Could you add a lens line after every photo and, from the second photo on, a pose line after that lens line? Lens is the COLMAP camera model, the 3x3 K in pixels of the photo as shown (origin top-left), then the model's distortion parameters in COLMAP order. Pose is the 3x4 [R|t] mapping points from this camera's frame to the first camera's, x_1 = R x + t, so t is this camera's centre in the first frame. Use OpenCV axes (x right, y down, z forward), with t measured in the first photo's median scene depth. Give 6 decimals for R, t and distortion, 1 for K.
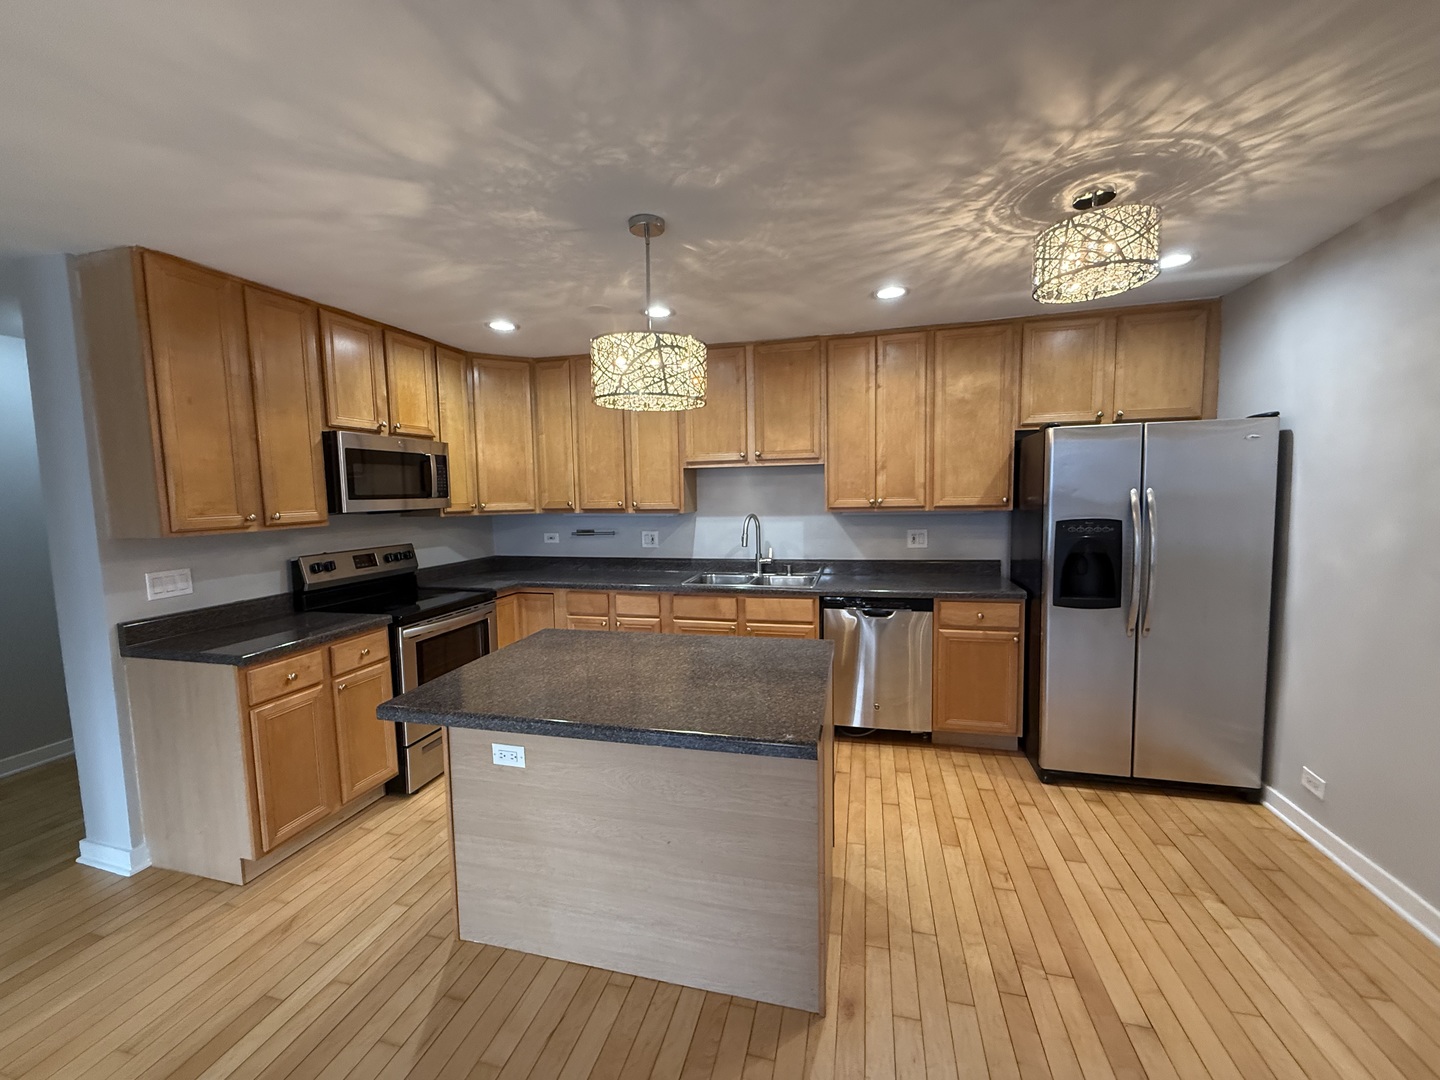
lens RADIAL K [[569.3, 0, 717.0], [0, 569.3, 539.0], [0, 0, 1]] dist [0.000531, -0.000524]
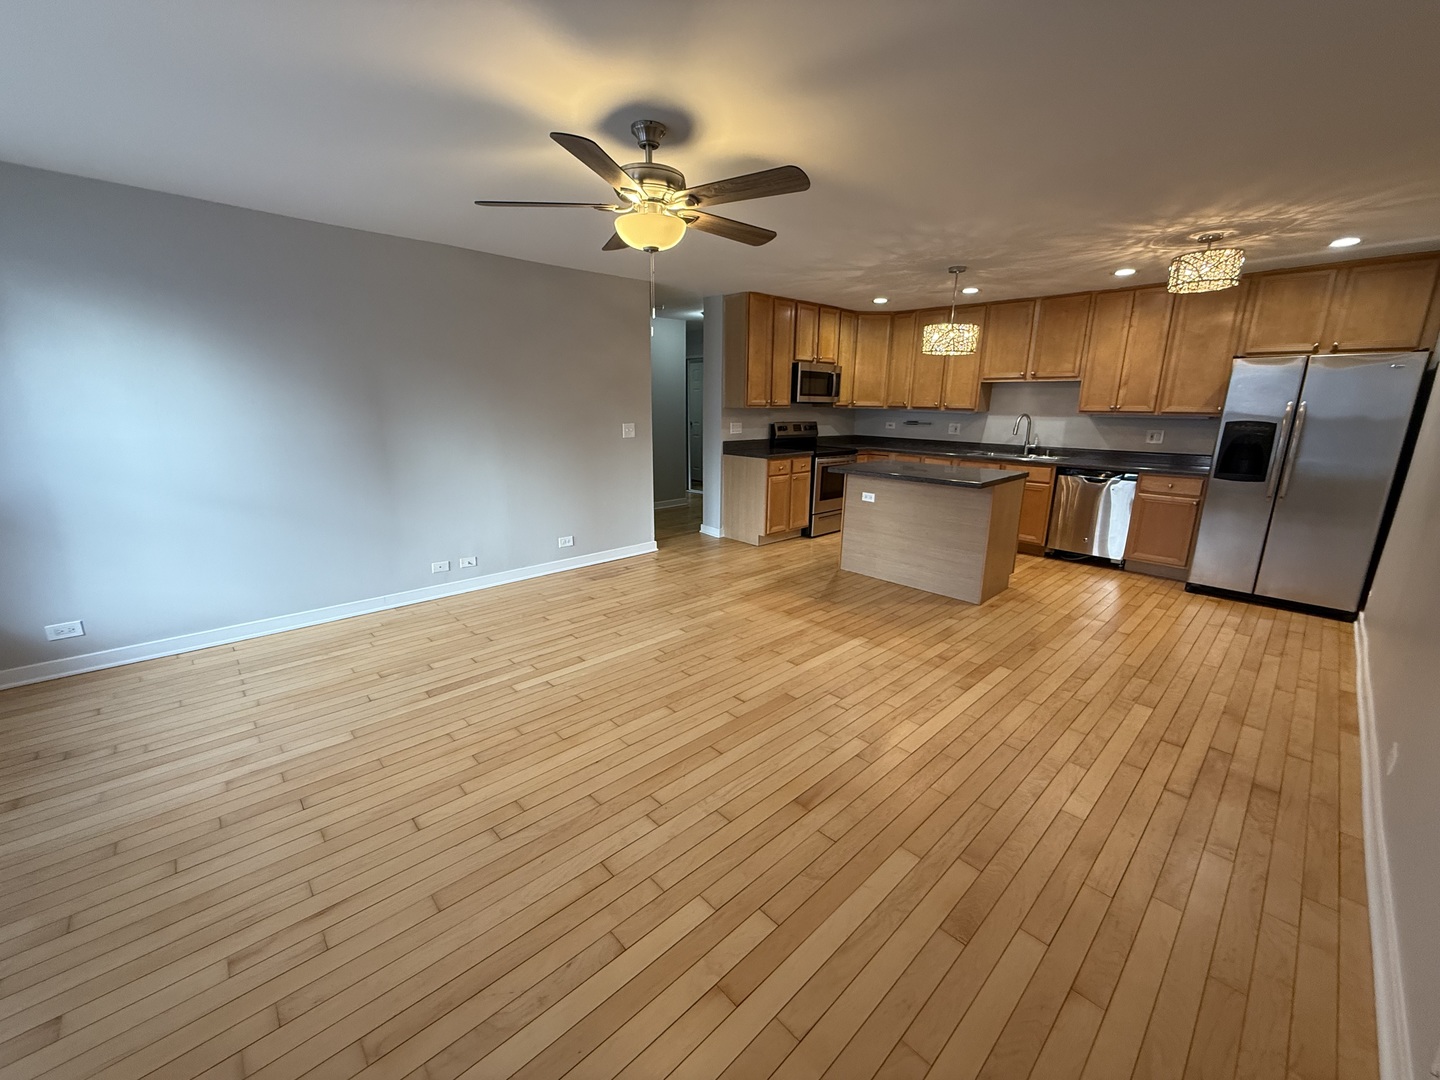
lens RADIAL K [[569.3, 0, 719.9], [0, 569.3, 538.8], [0, 0, 1]] dist [0.000531, -0.000524]
pose [[0.847181, 0.154229, -0.508427, 0.218272], [-0.074896, 0.982052, 0.173103, 0.091467], [0.525999, -0.108570, 0.843527, -0.837653]]
